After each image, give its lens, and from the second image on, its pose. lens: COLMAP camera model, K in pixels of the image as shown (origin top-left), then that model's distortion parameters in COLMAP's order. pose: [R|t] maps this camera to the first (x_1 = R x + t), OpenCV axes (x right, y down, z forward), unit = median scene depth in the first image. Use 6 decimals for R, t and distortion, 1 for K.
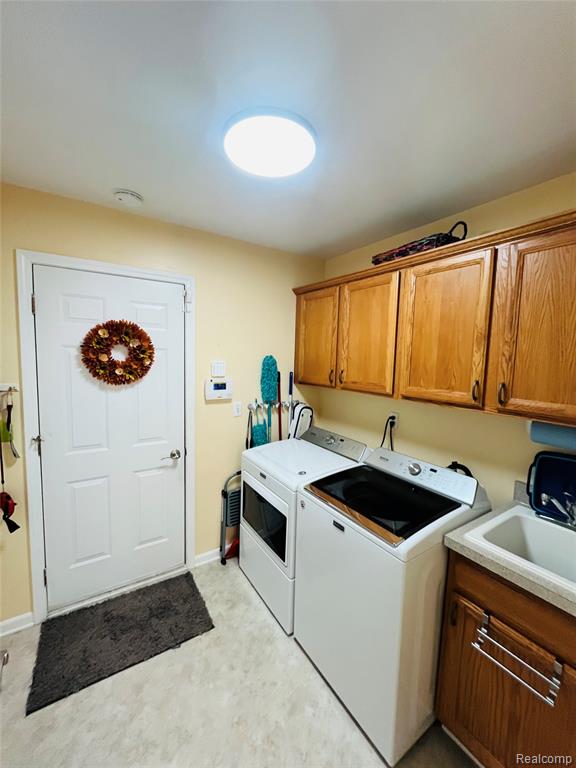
lens RADIAL K [[312.8, 0, 283.6], [0, 312.8, 380.1], [0, 0, 1]] dist [0.019581, -0.000165]
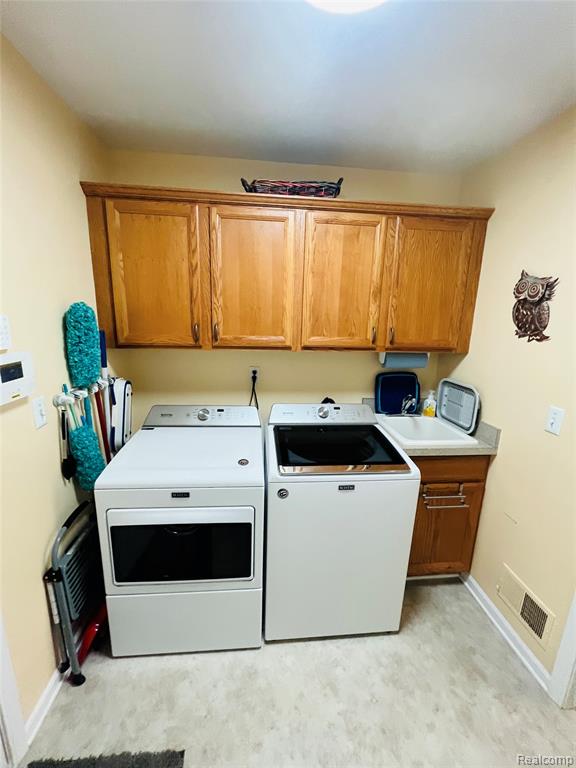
lens RADIAL K [[310.7, 0, 289.3], [0, 310.7, 382.0], [0, 0, 1]] dist [-0.002890, 0.000497]
pose [[0.462652, -0.194750, 0.864884, -0.499936], [0.060047, 0.980217, 0.188599, -0.028316], [-0.884504, -0.035322, 0.465194, 0.555635]]
